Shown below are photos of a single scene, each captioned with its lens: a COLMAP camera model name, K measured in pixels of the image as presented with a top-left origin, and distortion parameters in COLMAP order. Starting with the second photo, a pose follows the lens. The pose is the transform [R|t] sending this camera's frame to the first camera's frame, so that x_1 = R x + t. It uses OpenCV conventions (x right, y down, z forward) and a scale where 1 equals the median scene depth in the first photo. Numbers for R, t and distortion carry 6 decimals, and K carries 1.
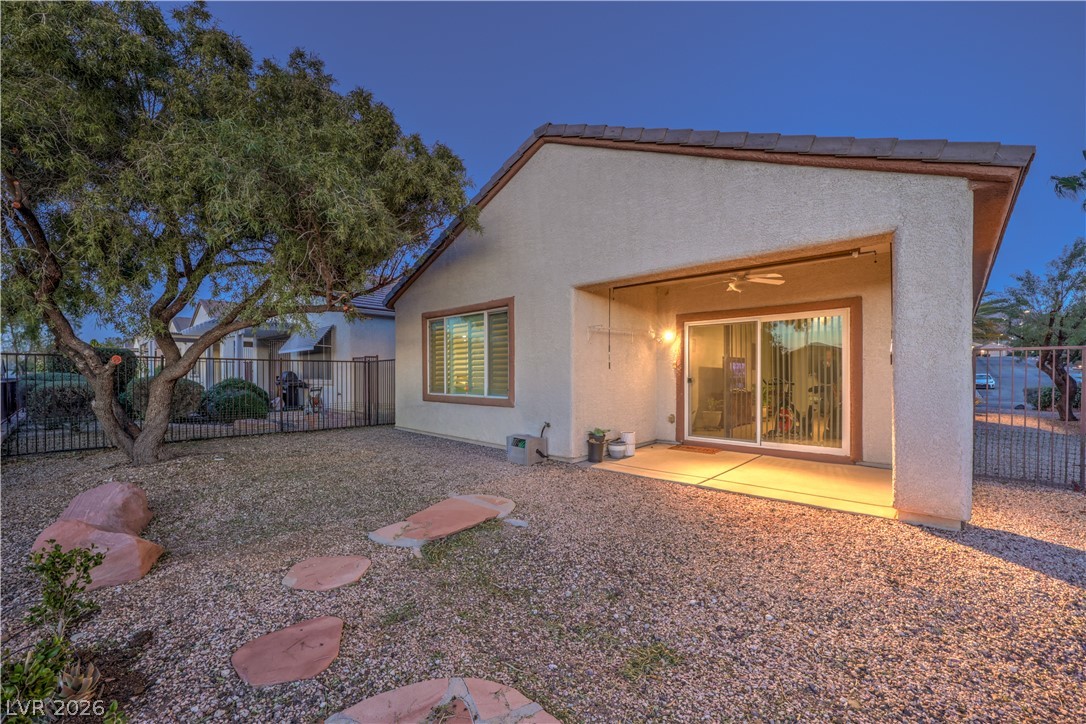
lens RADIAL K [[449.6, 0, 542.8], [0, 449.6, 375.7], [0, 0, 1]] dist [-0.000837, -0.000019]
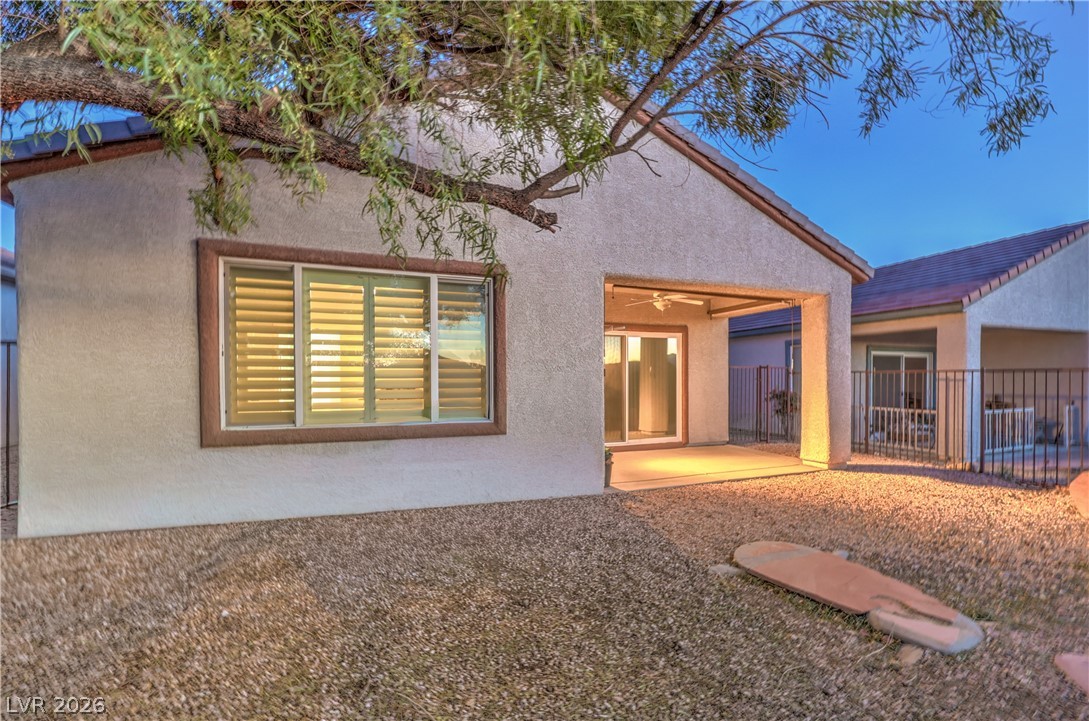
lens RADIAL K [[446.9, 0, 544.6], [0, 446.9, 385.4], [0, 0, 1]] dist [-0.001487, 0.000005]
pose [[0.436410, -0.005097, 0.899734, -0.526576], [0.007616, 0.999969, 0.001971, -0.000940], [-0.899716, 0.005992, 0.436435, 0.560090]]
